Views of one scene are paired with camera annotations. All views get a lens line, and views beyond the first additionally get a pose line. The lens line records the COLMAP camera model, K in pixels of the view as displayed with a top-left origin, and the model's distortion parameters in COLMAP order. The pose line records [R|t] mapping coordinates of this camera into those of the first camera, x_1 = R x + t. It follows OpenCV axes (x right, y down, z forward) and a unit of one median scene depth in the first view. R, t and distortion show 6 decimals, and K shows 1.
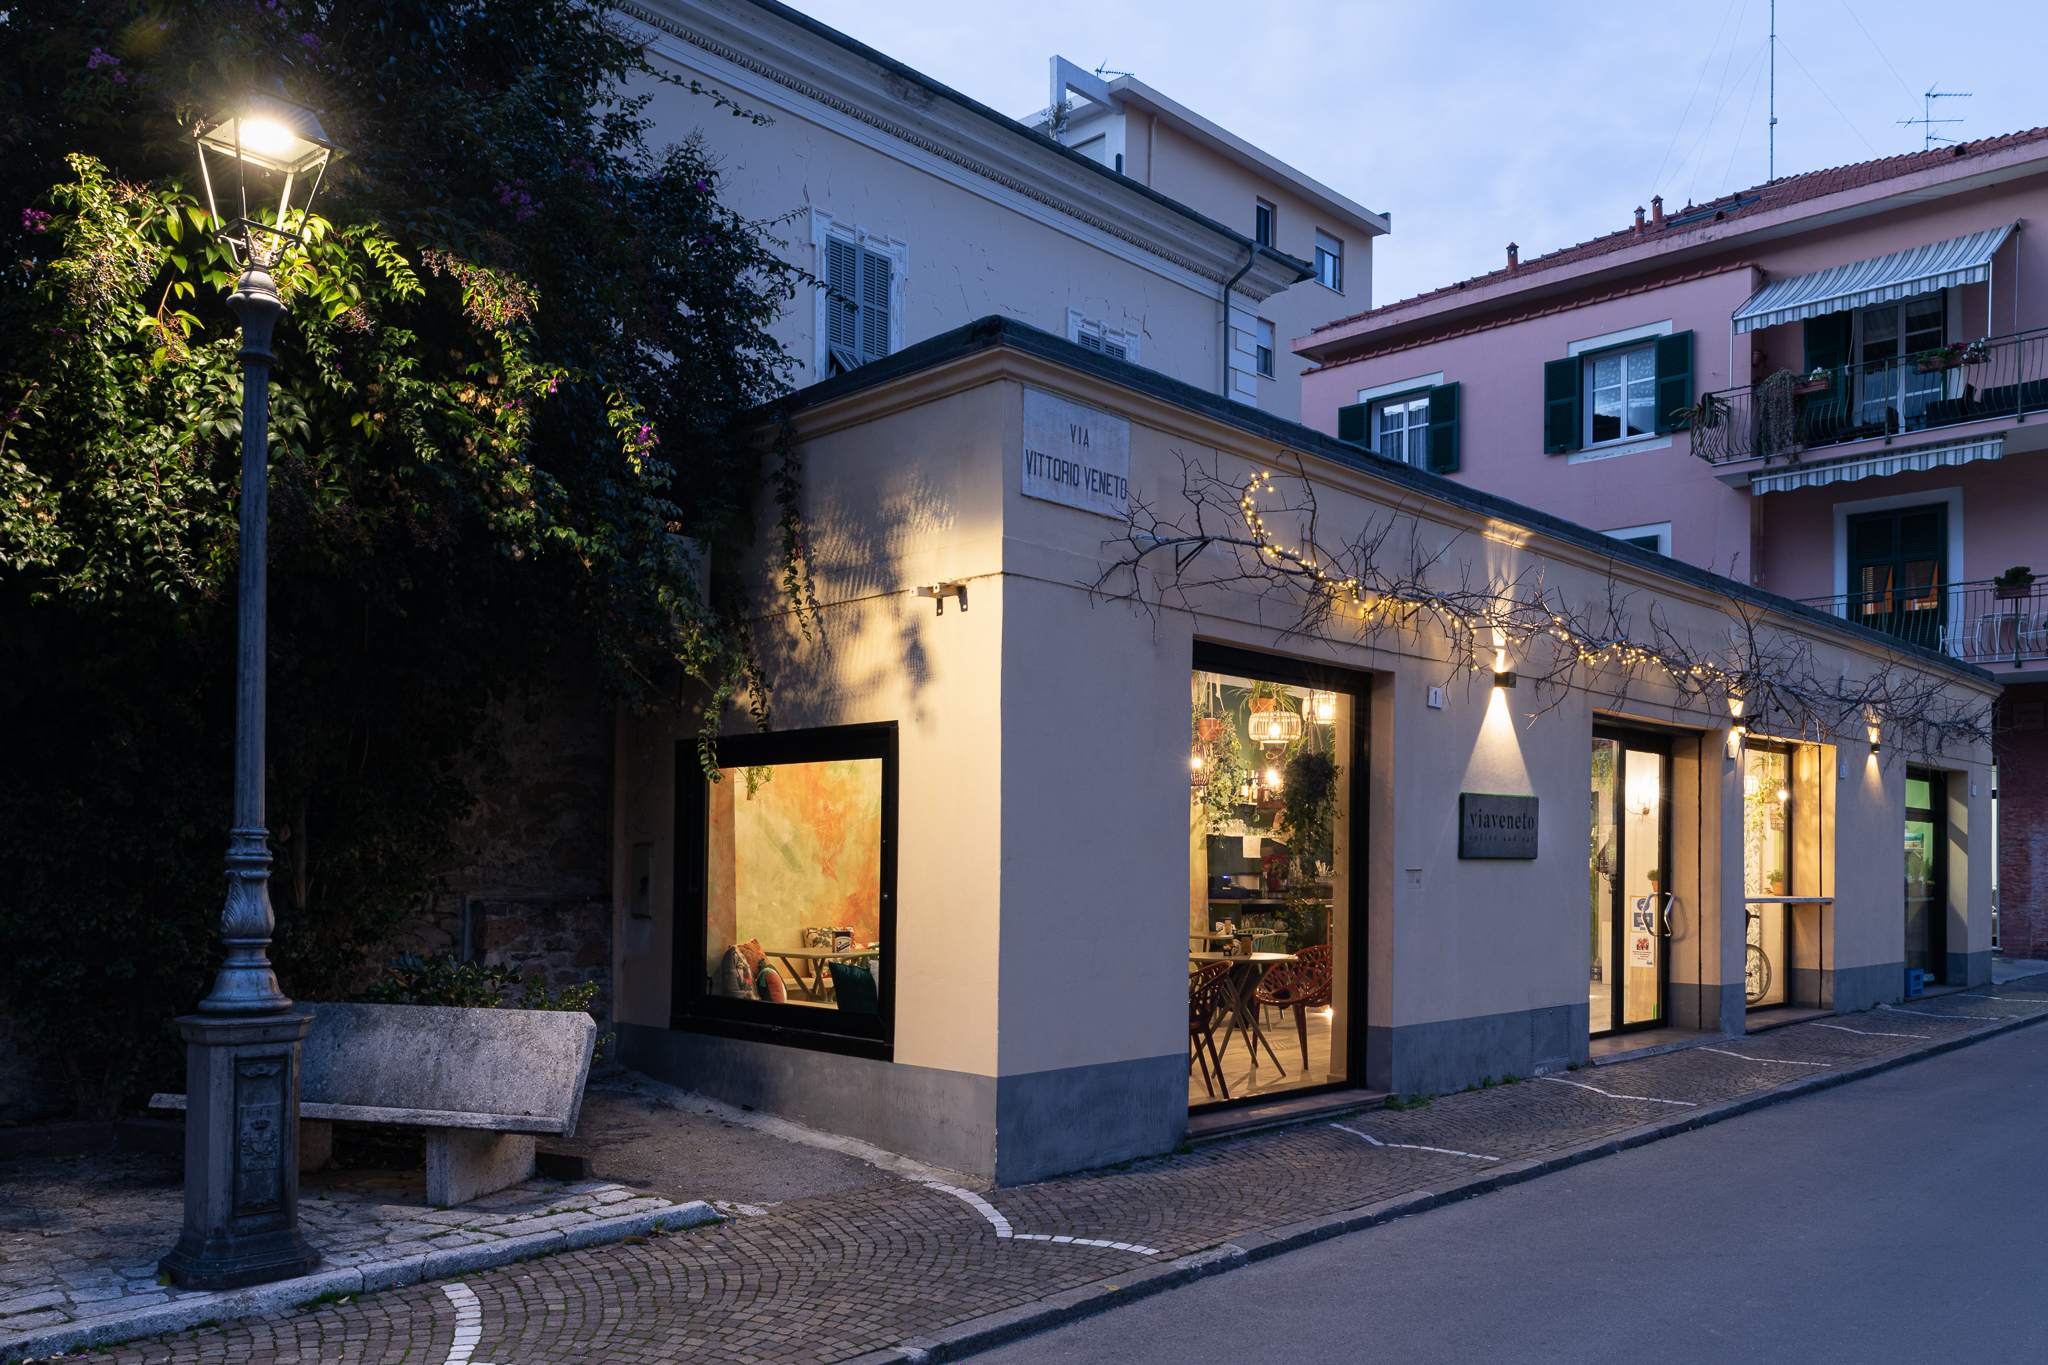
lens RADIAL K [[1519.9, 0, 963.8], [0, 1519.9, 819.2], [0, 0, 1]] dist [0.029104, -0.024057]
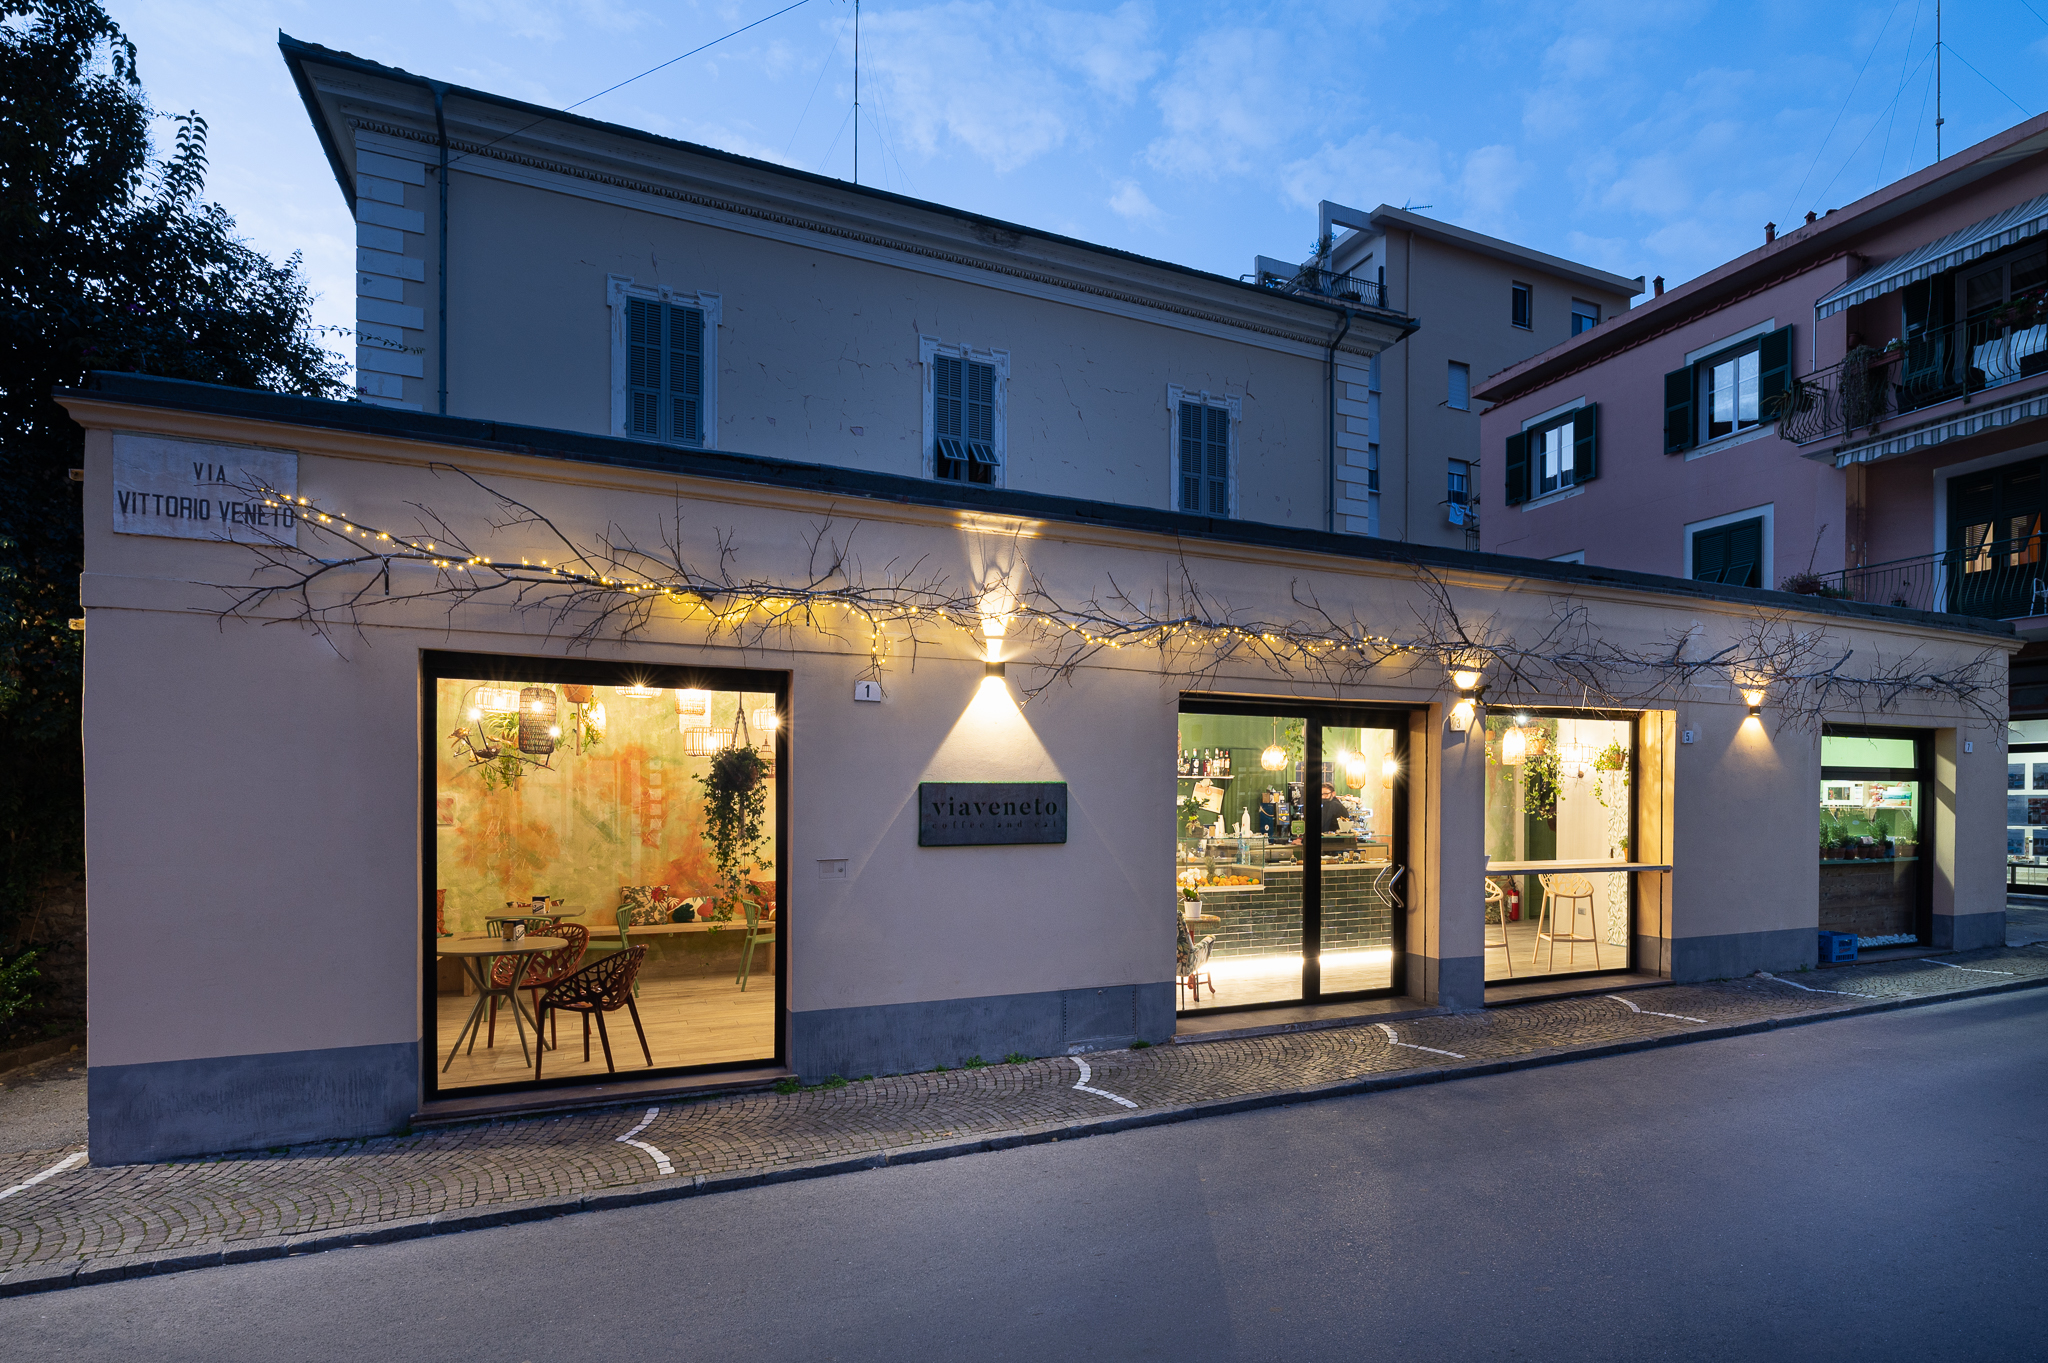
lens RADIAL K [[999.6, 0, 1089.4], [0, 999.6, 795.6], [0, 0, 1]] dist [-0.004225, -0.003222]
pose [[0.938059, -0.007095, -0.346402, 0.356942], [0.016151, 0.999599, 0.023265, -0.012035], [0.346098, -0.027419, 0.937798, 0.218732]]
